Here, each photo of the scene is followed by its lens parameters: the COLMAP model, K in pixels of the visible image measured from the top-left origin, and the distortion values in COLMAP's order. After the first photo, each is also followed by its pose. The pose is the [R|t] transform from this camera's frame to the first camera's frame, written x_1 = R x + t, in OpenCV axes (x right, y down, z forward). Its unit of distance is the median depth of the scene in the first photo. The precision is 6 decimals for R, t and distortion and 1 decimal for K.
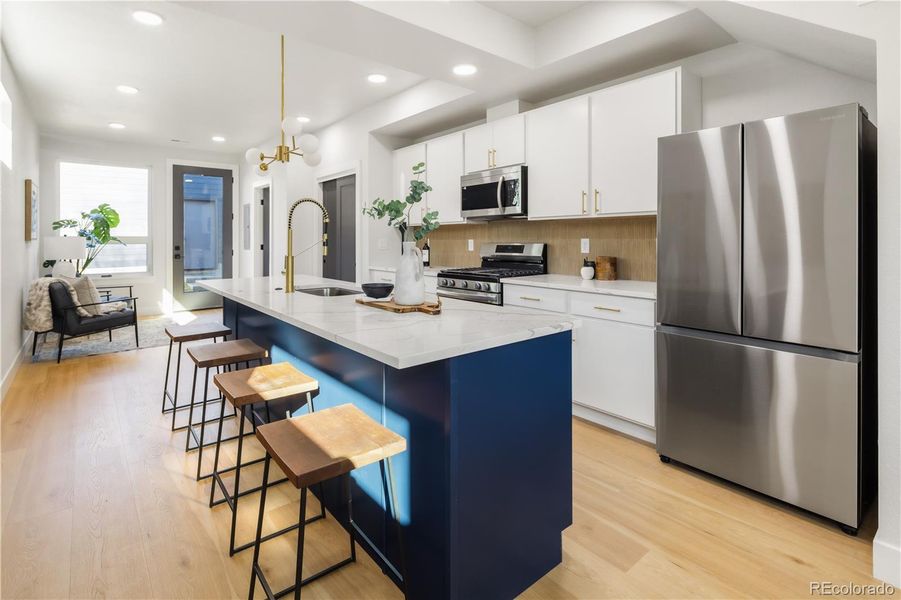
lens RADIAL K [[437.0, 0, 433.1], [0, 437.0, 237.2], [0, 0, 1]] dist [0.013001, -0.000465]
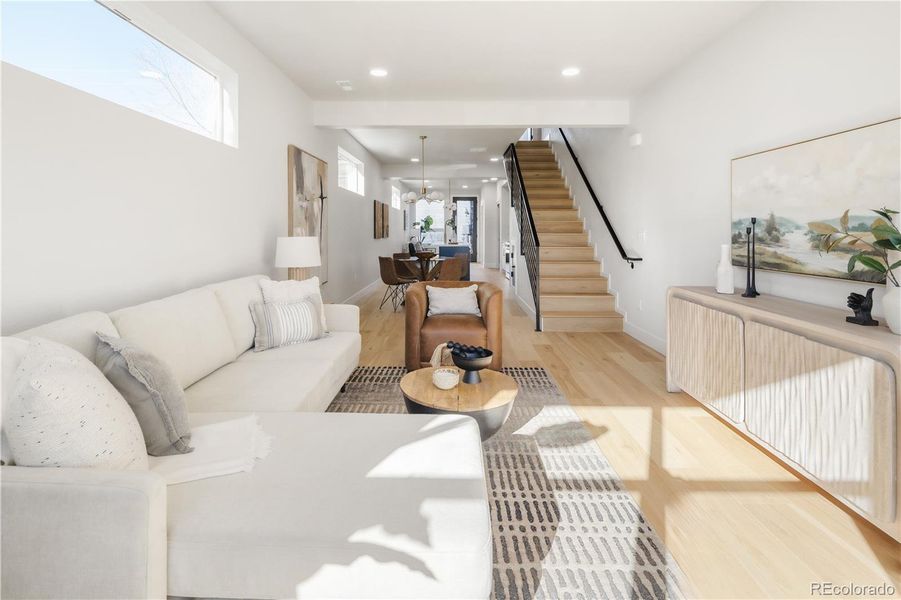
lens RADIAL K [[437.9, 0, 448.2], [0, 437.9, 229.0], [0, 0, 1]] dist [-0.039693, 0.000213]
pose [[0.773634, 0.001077, -0.633632, 1.258638], [-0.000521, 0.999999, 0.001063, -0.002232], [0.633633, -0.000492, 0.773634, -1.177216]]
